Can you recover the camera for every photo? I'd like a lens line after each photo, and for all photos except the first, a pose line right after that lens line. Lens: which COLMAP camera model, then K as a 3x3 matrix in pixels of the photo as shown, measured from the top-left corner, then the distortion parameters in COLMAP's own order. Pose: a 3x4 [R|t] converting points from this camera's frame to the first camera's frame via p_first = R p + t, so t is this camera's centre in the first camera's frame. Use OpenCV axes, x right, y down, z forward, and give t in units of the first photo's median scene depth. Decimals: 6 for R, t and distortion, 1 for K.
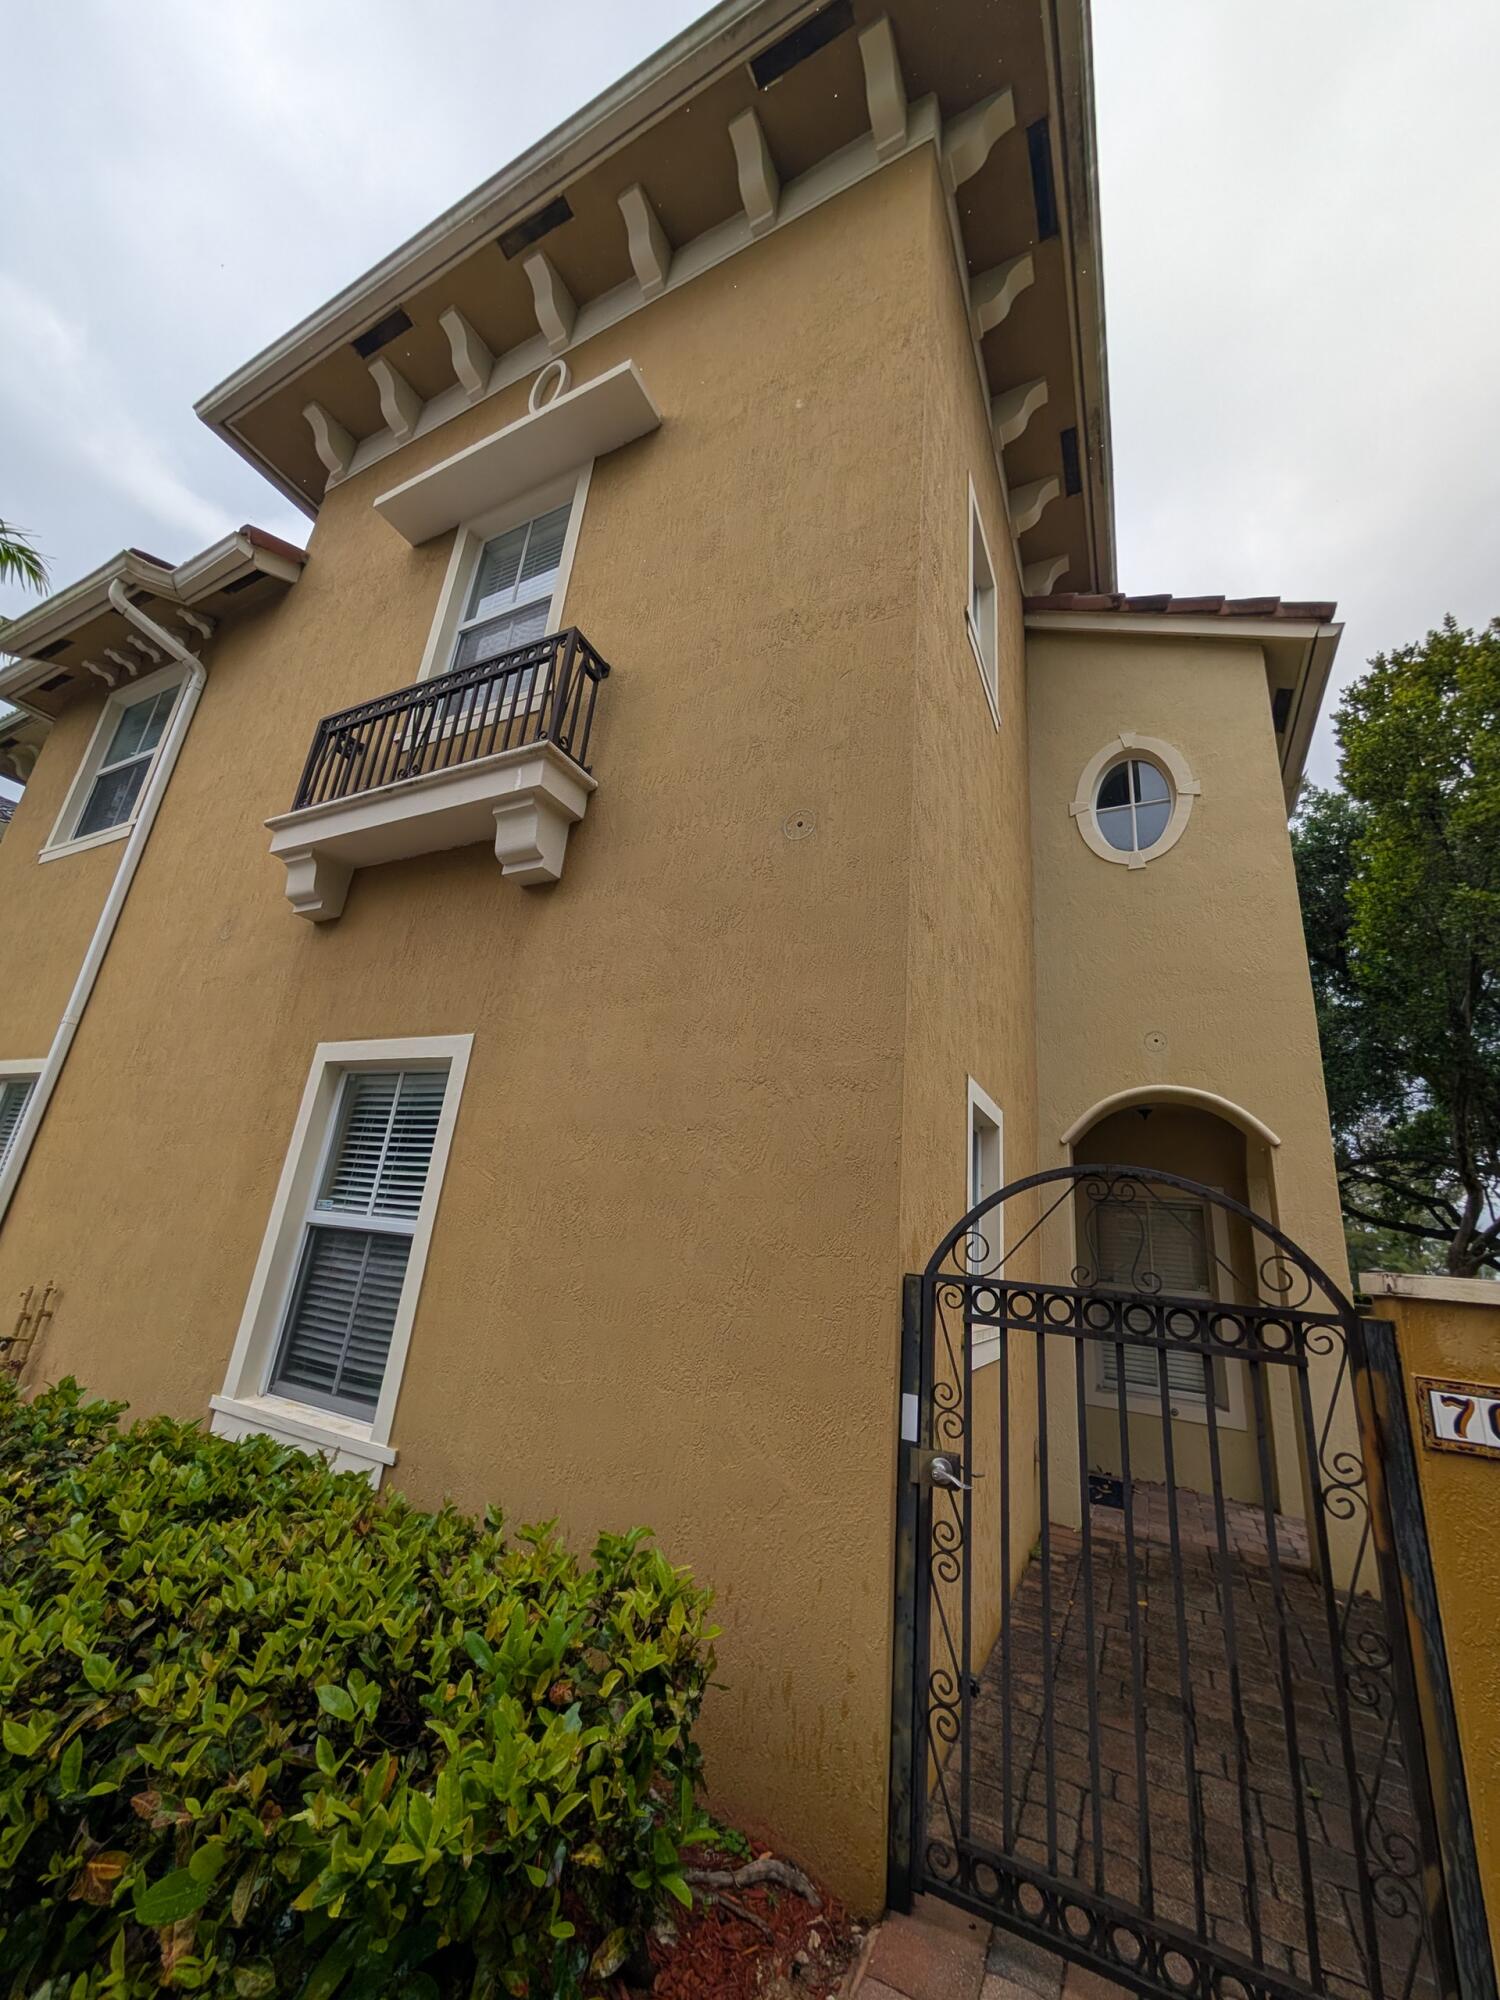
lens RADIAL K [[757.4, 0, 748.5], [0, 757.4, 1000.8], [0, 0, 1]] dist [-0.001706, 0.000591]
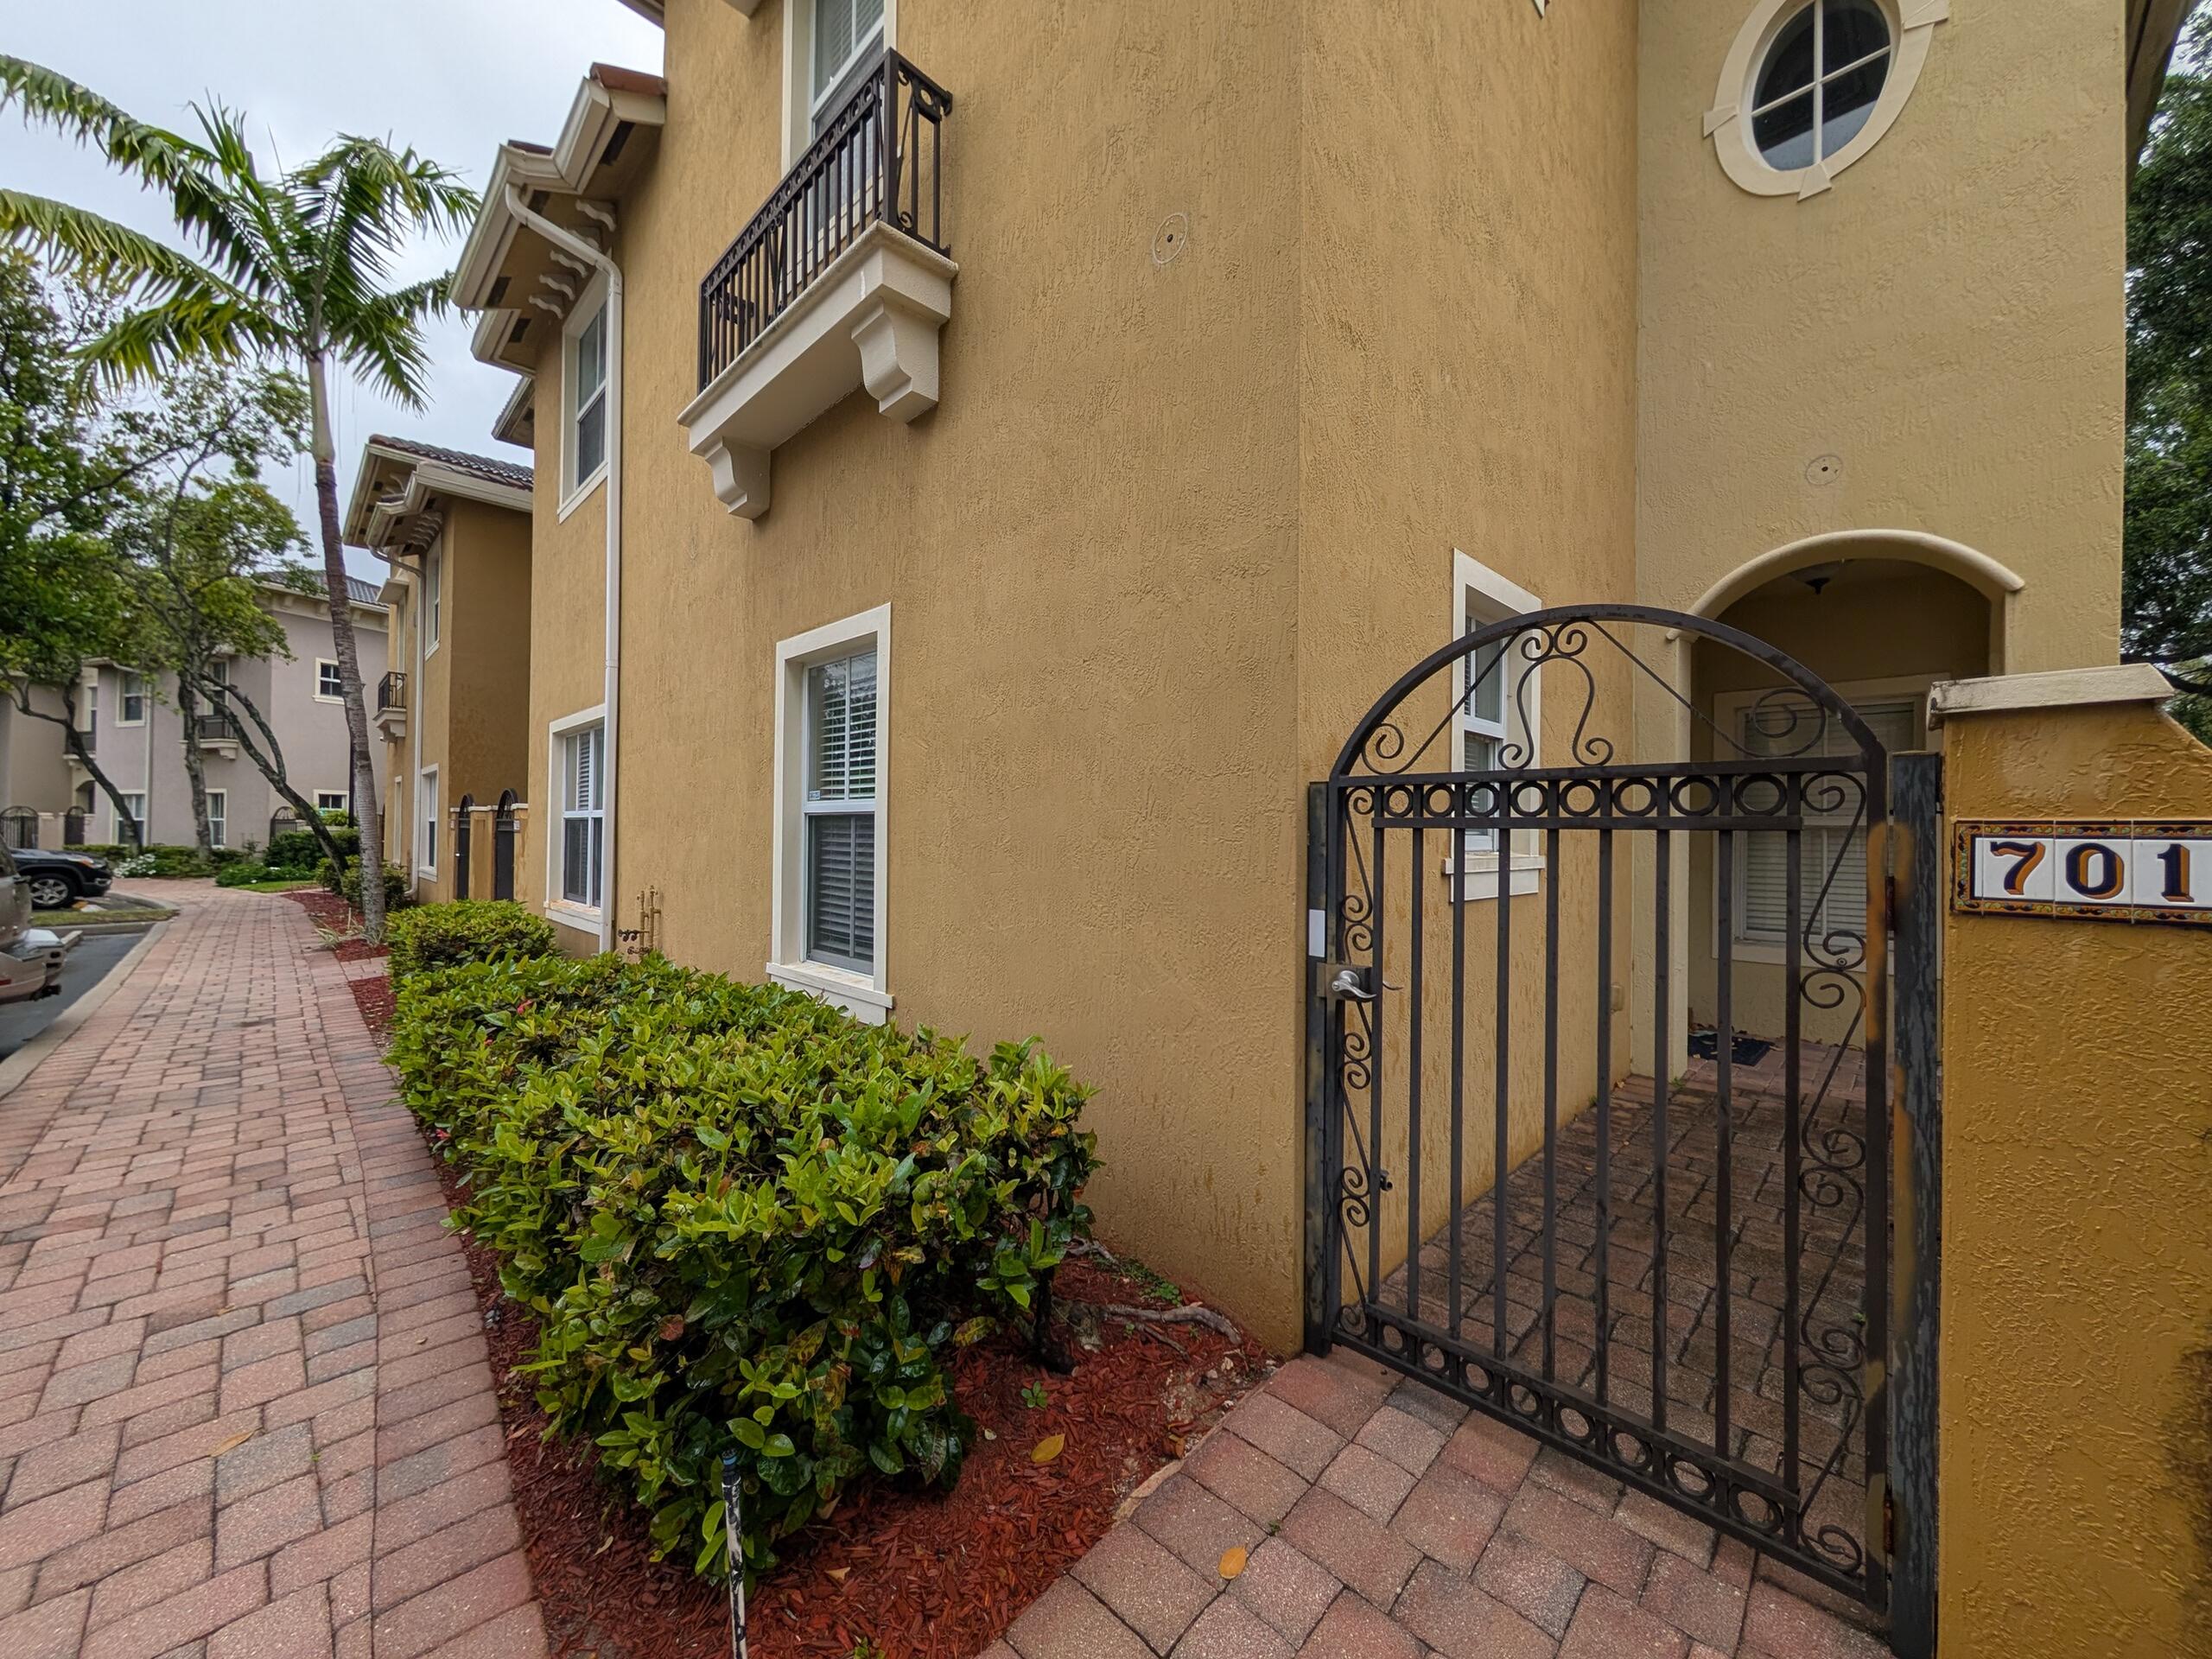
lens RADIAL K [[837.6, 0, 1104.2], [0, 837.6, 826.5], [0, 0, 1]] dist [-0.001706, 0.000591]
pose [[0.948065, -0.082940, -0.307074, 0.219538], [0.166914, 0.951529, 0.258327, 0.100567], [0.270764, -0.296166, 0.915954, 0.047331]]
